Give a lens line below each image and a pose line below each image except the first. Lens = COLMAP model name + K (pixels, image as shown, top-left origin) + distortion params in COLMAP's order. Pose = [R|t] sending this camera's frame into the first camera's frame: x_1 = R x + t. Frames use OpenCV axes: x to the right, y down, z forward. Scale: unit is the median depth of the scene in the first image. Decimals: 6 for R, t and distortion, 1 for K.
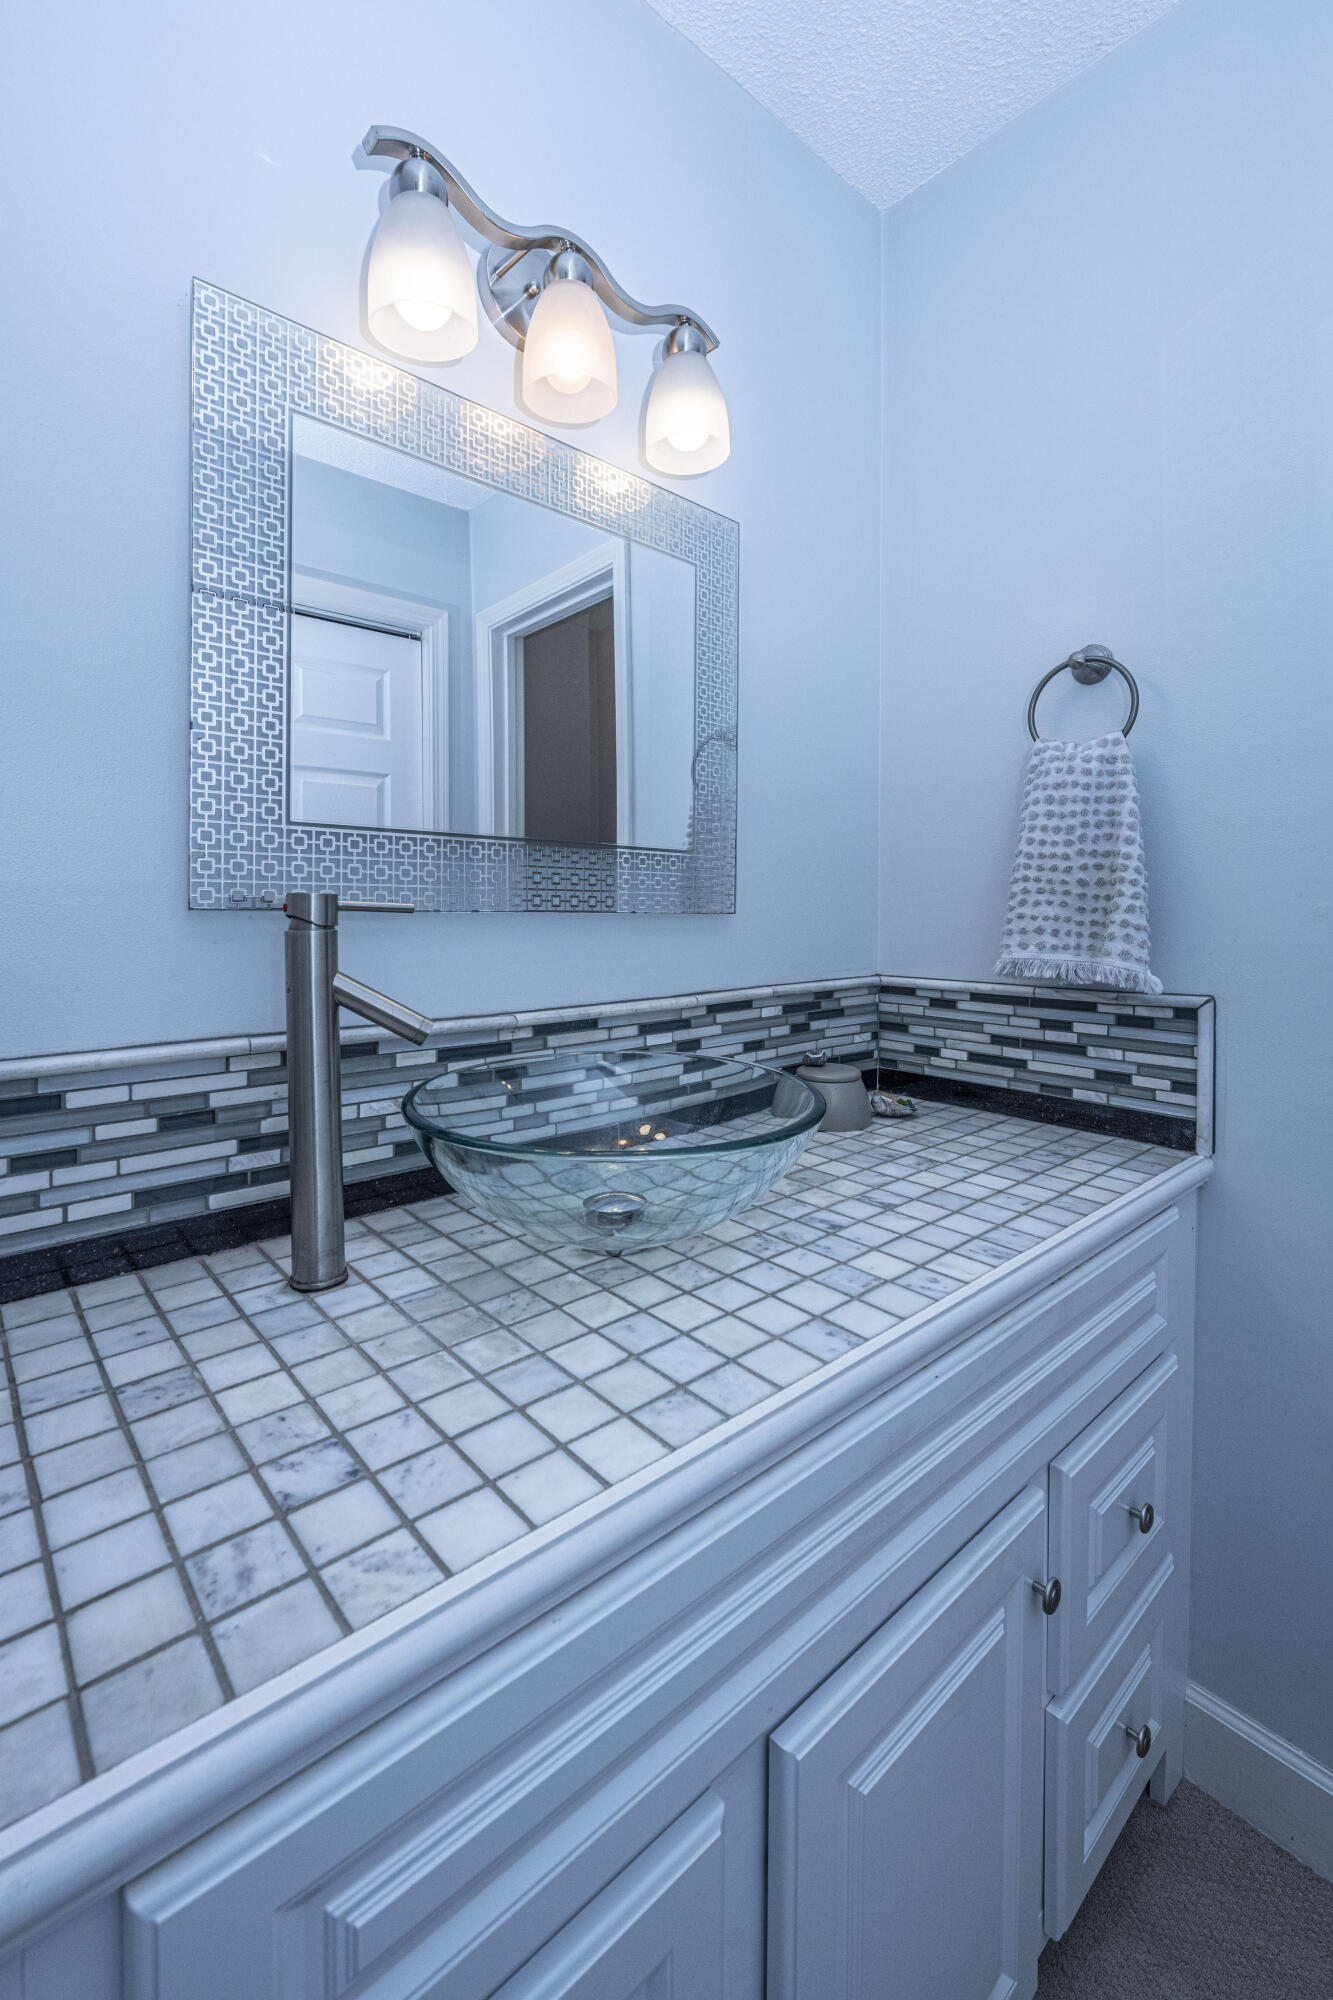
lens RADIAL K [[816.0, 0, 647.1], [0, 816.0, 913.6], [0, 0, 1]] dist [-0.000810, -0.000120]
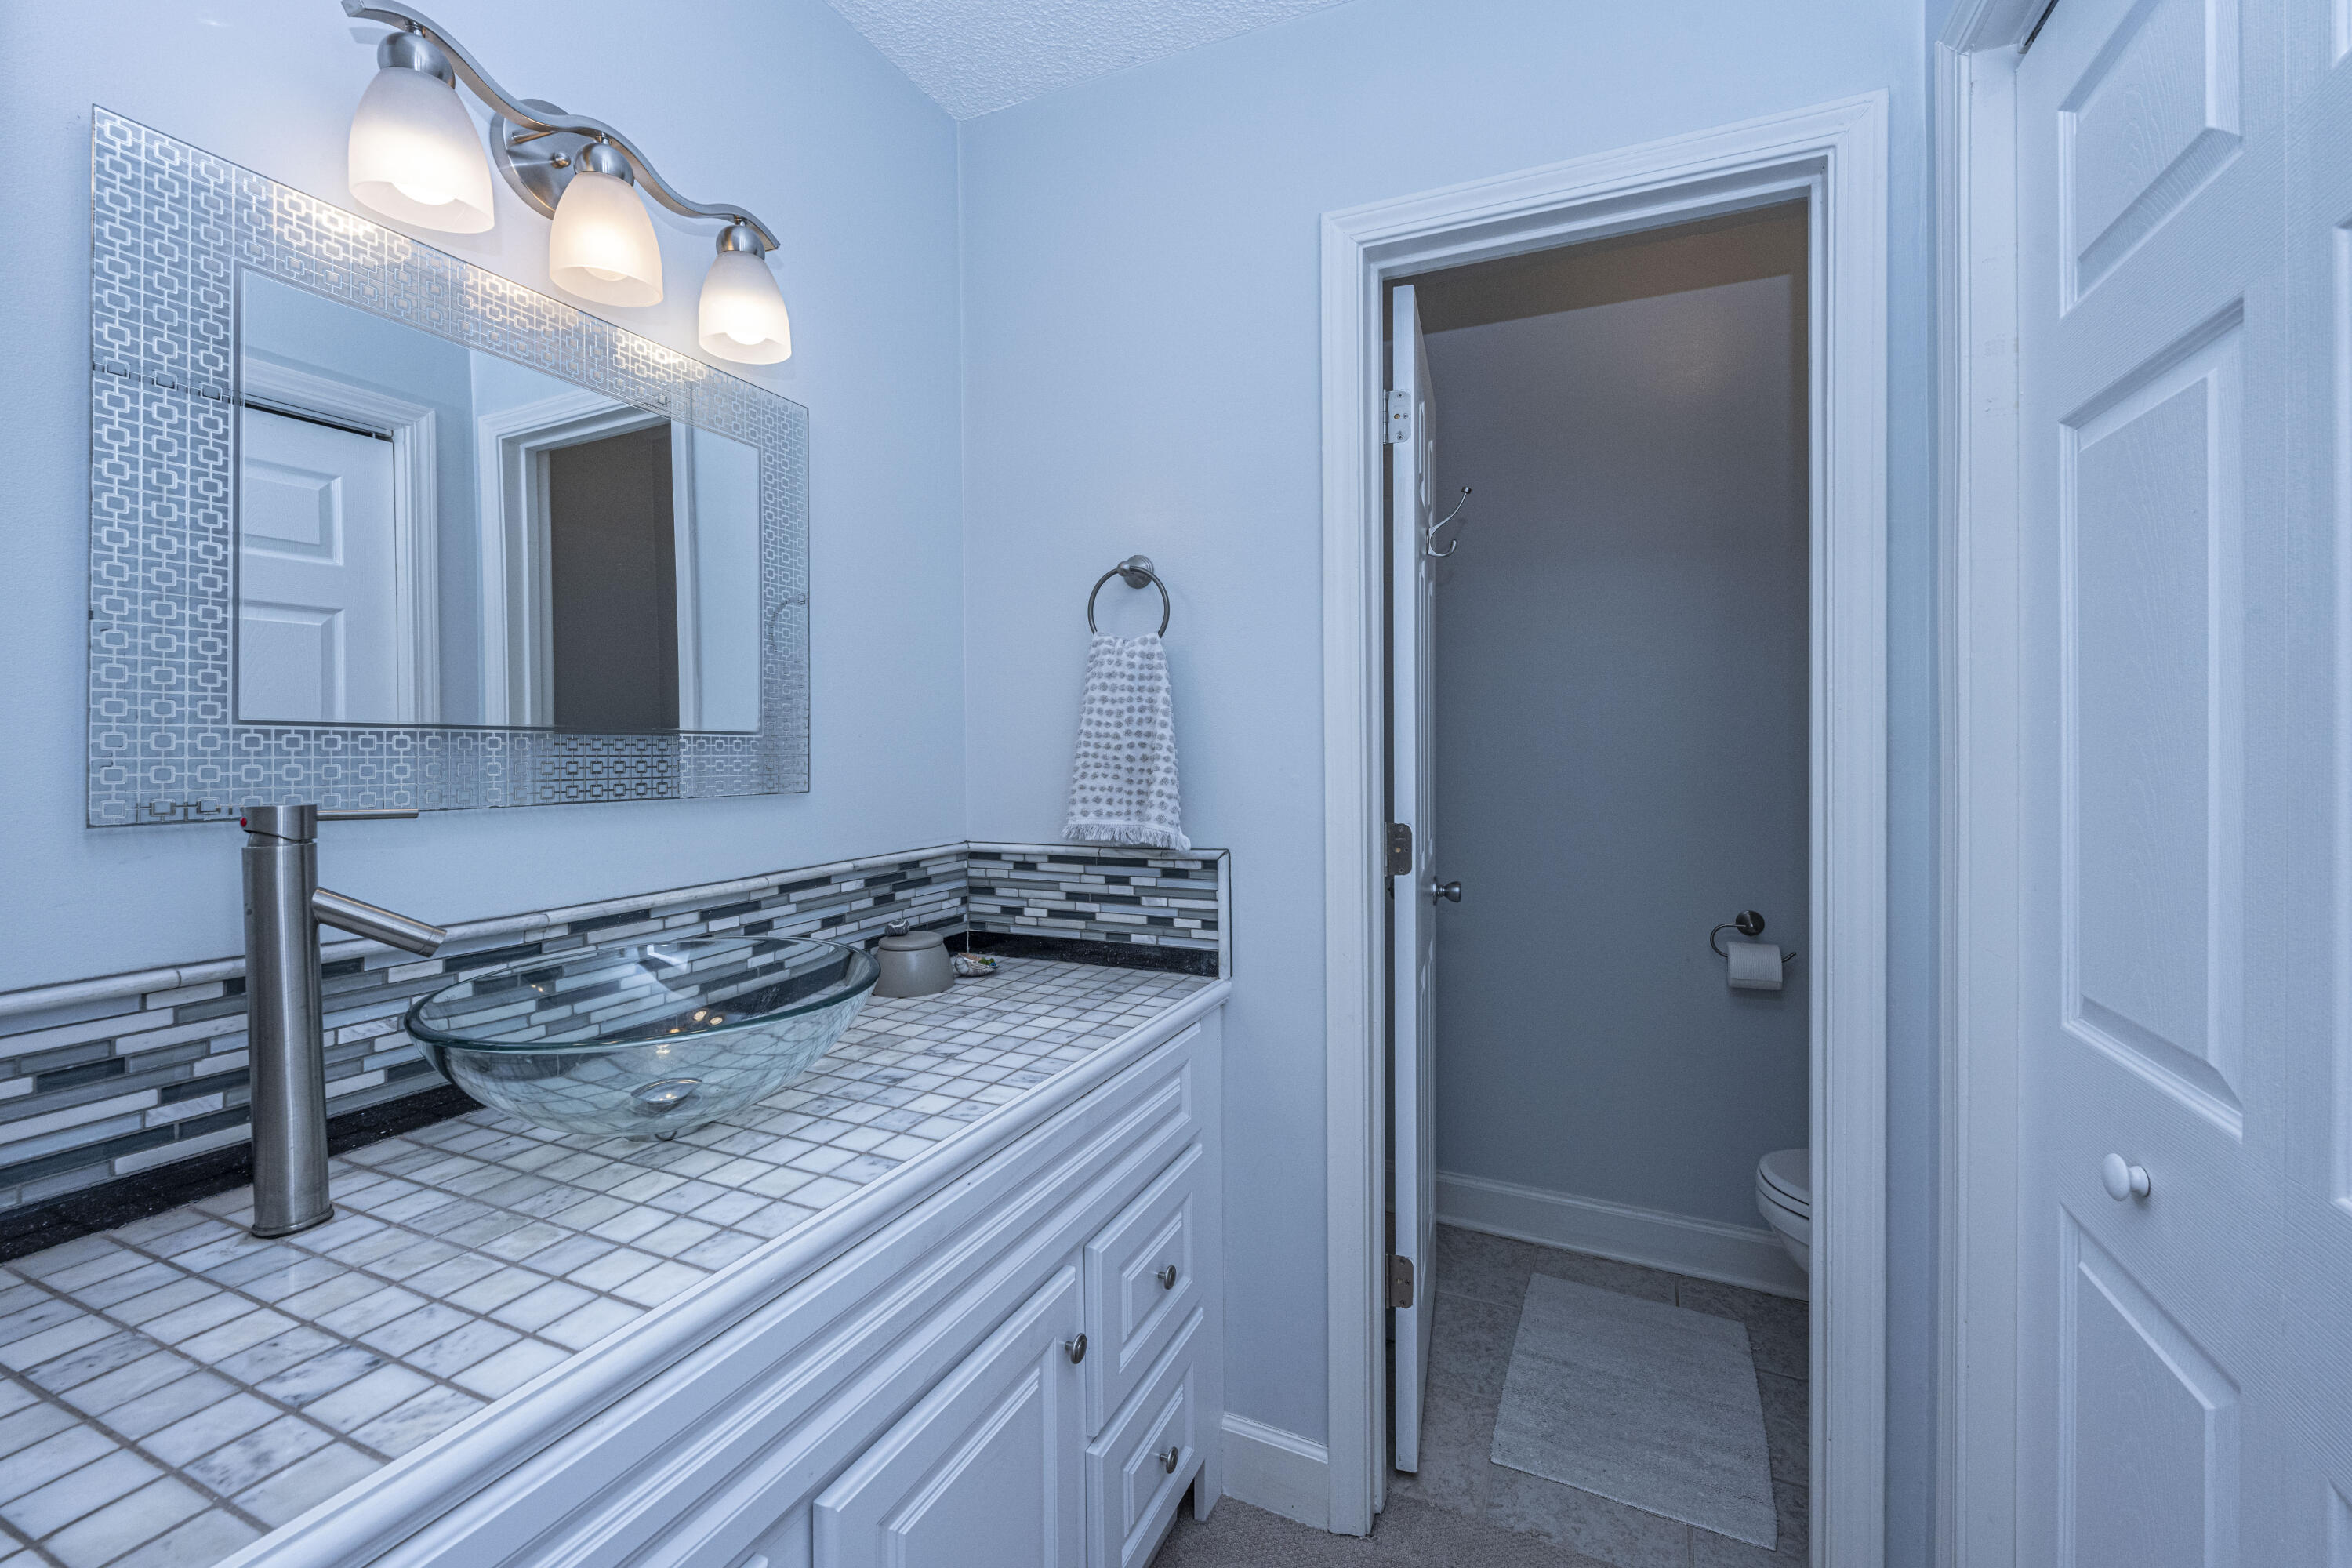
lens RADIAL K [[959.6, 0, 1228.1], [0, 959.6, 751.0], [0, 0, 1]] dist [-0.000810, -0.000120]
pose [[0.893219, -0.008576, 0.449541, 0.047846], [0.006343, 0.999959, 0.006473, -0.068907], [-0.449578, -0.002930, 0.893236, -0.360077]]
